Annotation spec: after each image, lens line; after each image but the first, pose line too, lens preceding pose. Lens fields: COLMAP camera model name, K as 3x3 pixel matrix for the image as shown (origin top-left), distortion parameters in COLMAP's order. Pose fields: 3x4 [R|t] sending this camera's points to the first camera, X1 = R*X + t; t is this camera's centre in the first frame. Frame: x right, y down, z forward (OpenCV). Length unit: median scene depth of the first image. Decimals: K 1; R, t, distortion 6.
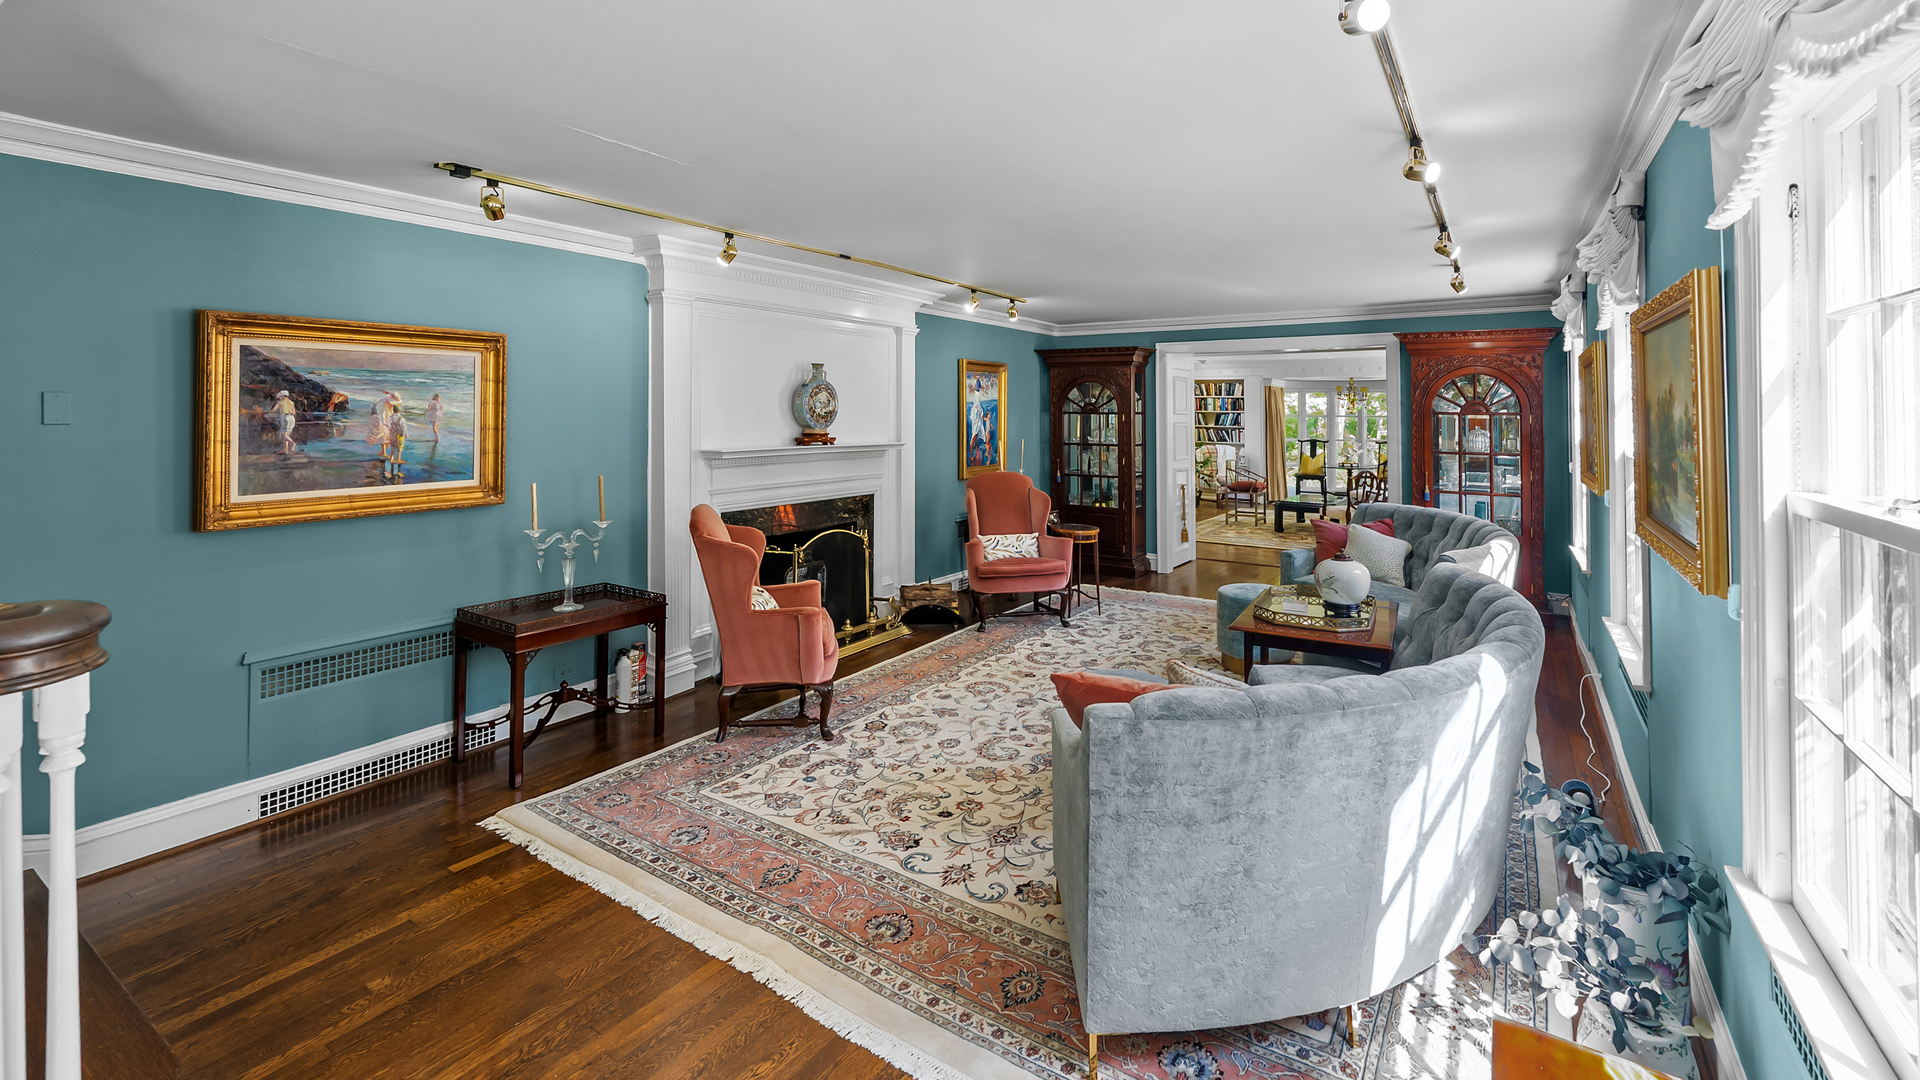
lens RADIAL K [[805.9, 0, 959.9], [0, 805.9, 402.1], [0, 0, 1]] dist [0.000394, 0.000067]
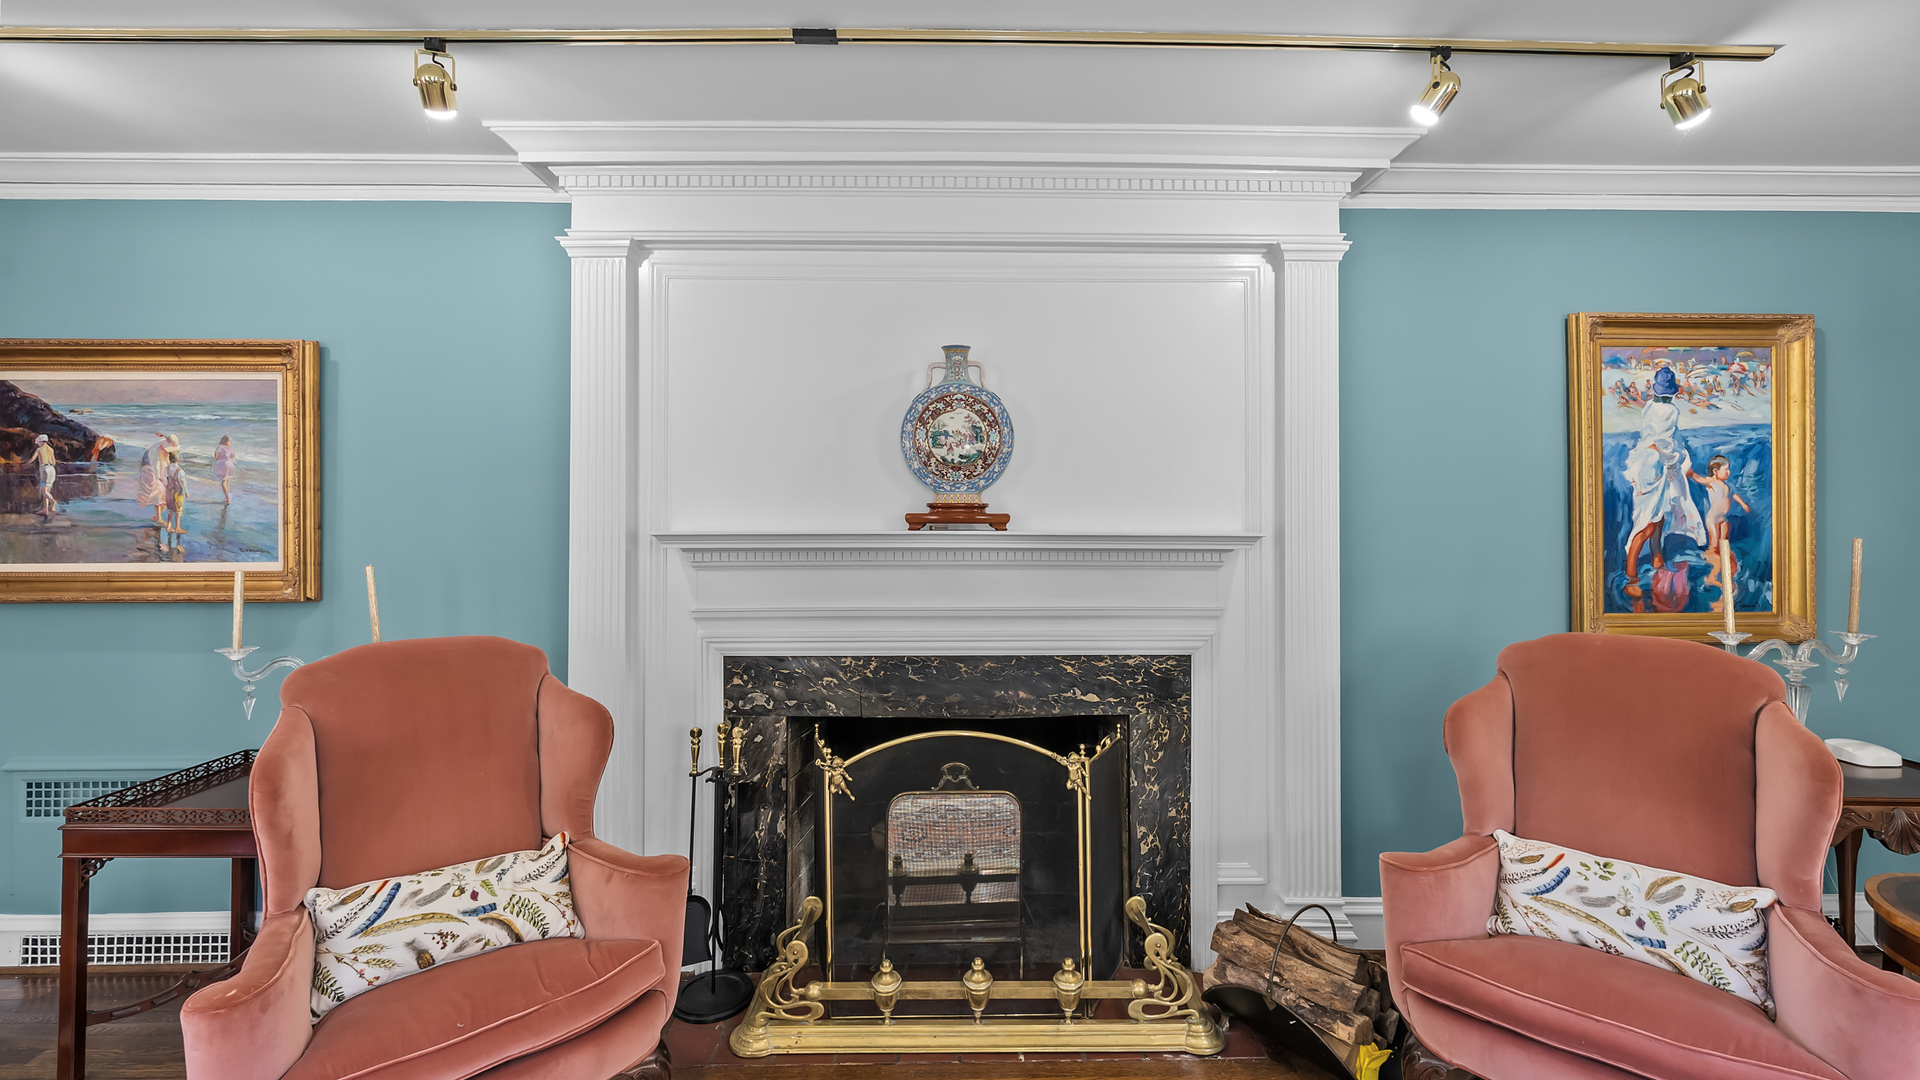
lens RADIAL K [[798.0, 0, 960.1], [0, 798.0, 516.0], [0, 0, 1]] dist [-0.000658, 0.000042]
pose [[0.568647, -0.012611, -0.822485, 0.269136], [0.013695, 0.999889, -0.005862, 0.069620], [0.822468, -0.007930, 0.568756, 1.089744]]
